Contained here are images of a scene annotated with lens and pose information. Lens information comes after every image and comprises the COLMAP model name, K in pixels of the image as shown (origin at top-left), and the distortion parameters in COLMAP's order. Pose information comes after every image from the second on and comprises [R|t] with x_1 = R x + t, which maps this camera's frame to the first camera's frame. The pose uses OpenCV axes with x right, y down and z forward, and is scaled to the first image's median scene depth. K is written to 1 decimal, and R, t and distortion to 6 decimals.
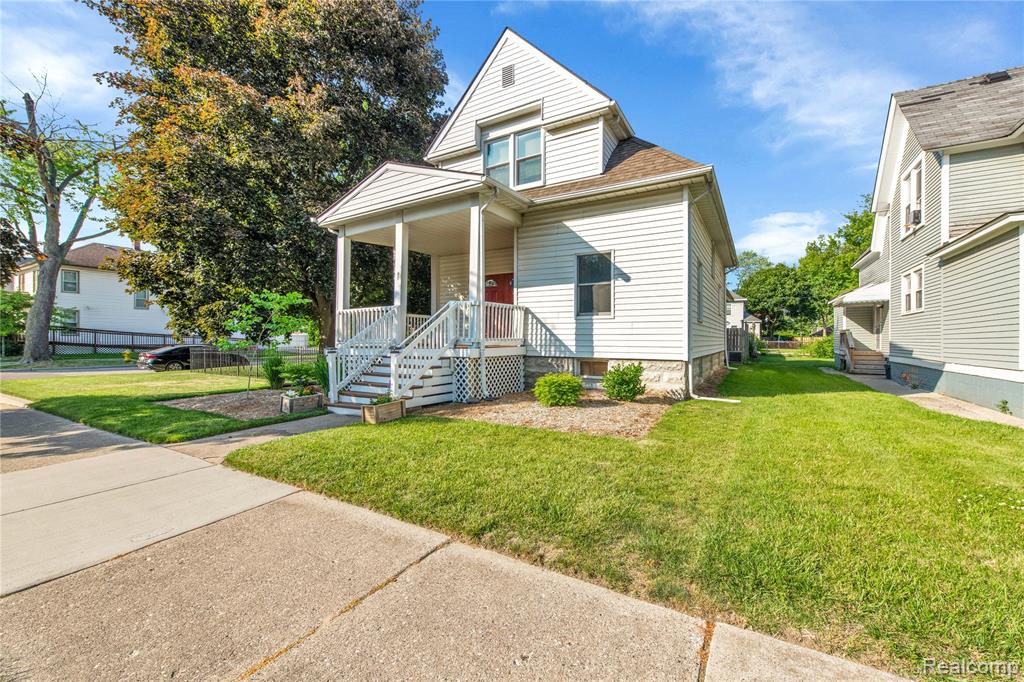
lens RADIAL K [[407.2, 0, 506.2], [0, 407.2, 341.3], [0, 0, 1]] dist [0.009466, 0.000147]
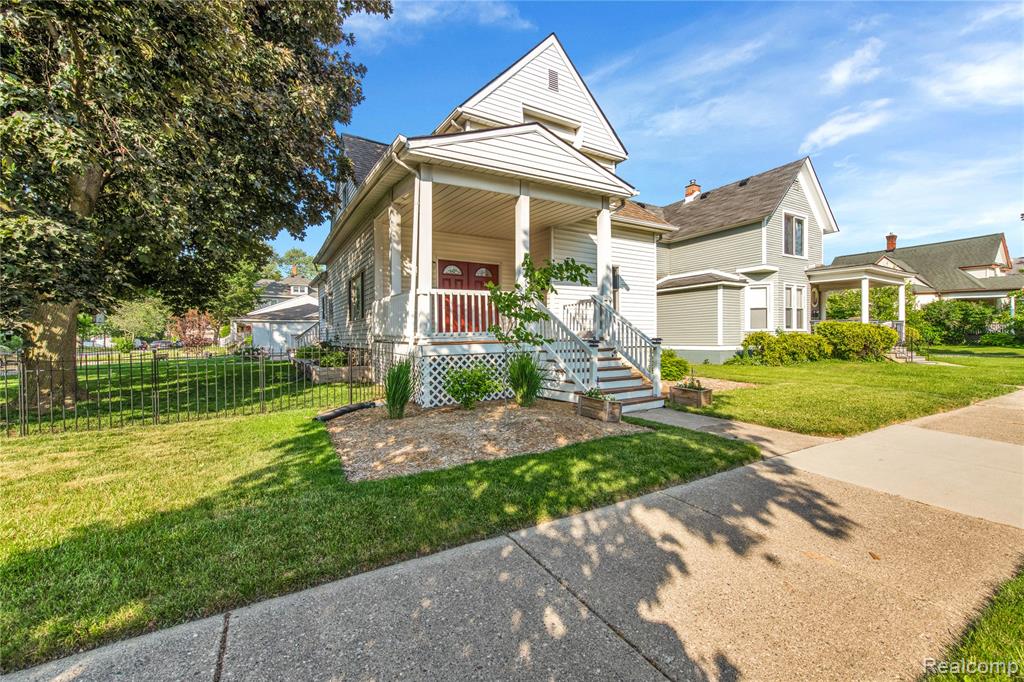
lens RADIAL K [[418.8, 0, 512.0], [0, 418.8, 341.0], [0, 0, 1]] dist [0.000863, -0.000051]
pose [[0.496814, -0.012406, 0.867768, -1.018856], [0.010761, 0.999909, 0.008135, 0.006001], [-0.867790, 0.005296, 0.496903, 0.583048]]
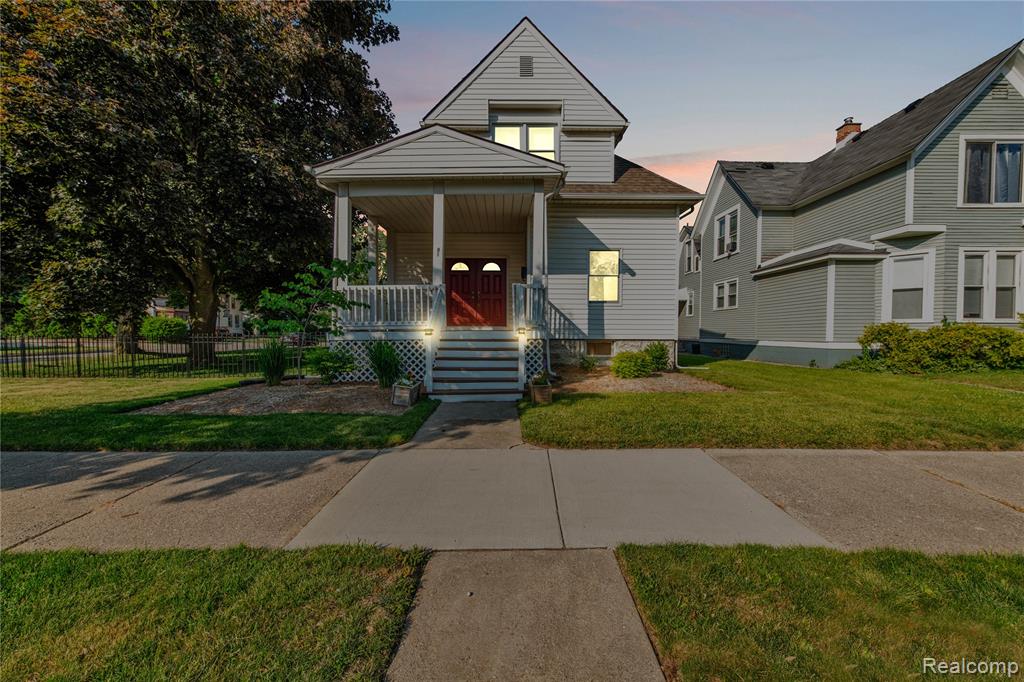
lens RADIAL K [[407.2, 0, 506.2], [0, 407.2, 341.3], [0, 0, 1]] dist [0.009466, 0.000147]
pose [[0.859815, -0.012152, 0.510461, -0.592502], [-0.000799, 0.999684, 0.025145, 0.015970], [-0.510605, -0.022027, 0.859533, 0.131503]]
